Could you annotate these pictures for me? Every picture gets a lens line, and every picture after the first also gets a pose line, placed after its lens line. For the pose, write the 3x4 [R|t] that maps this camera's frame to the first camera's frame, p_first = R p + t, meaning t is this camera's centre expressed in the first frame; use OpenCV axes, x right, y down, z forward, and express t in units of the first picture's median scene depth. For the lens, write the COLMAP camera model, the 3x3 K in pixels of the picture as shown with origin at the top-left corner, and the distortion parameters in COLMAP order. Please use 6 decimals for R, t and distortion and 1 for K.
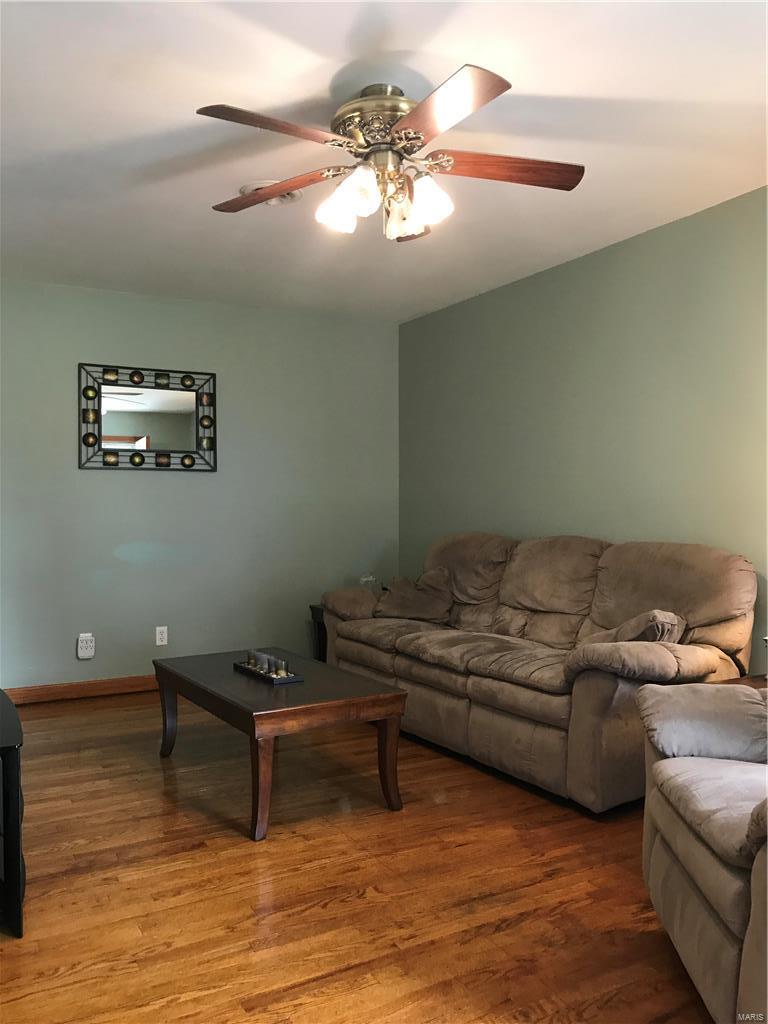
lens RADIAL K [[846.9, 0, 384.0], [0, 846.9, 512.0], [0, 0, 1]] dist [-0.011480, -0.004130]
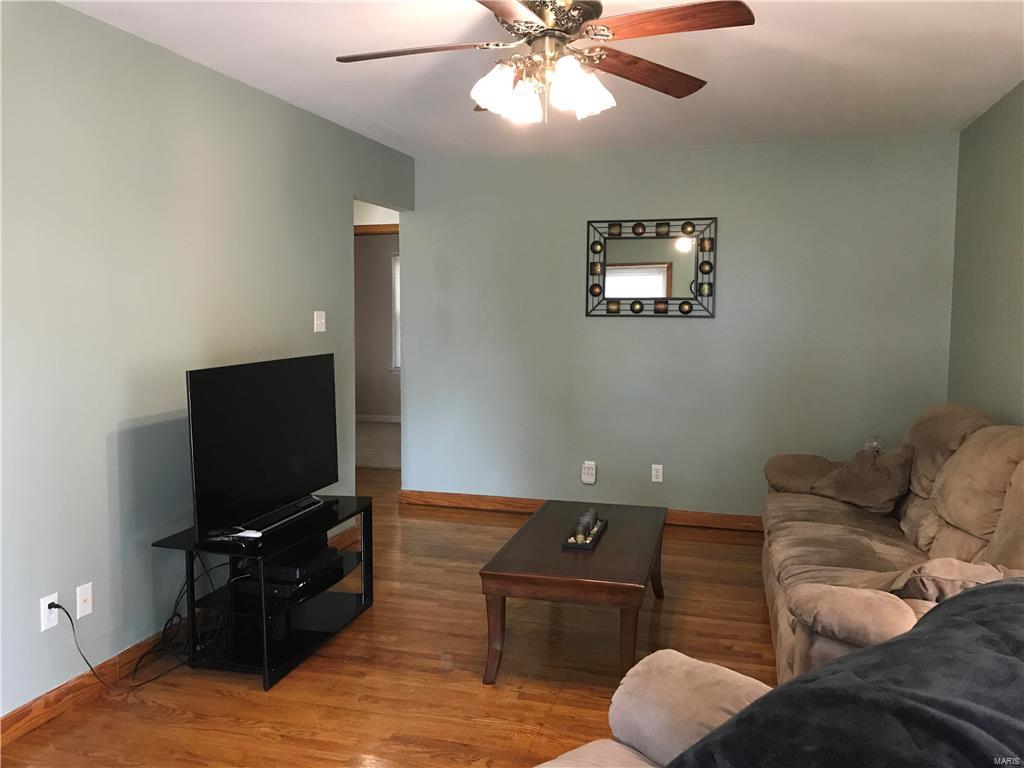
lens RADIAL K [[839.8, 0, 516.8], [0, 839.8, 370.7], [0, 0, 1]] dist [0.137524, -0.438140]
pose [[0.689119, 0.063859, -0.721829, 0.382590], [-0.008003, 0.996719, 0.080537, -0.067365], [0.724604, -0.049723, 0.687369, 0.157079]]
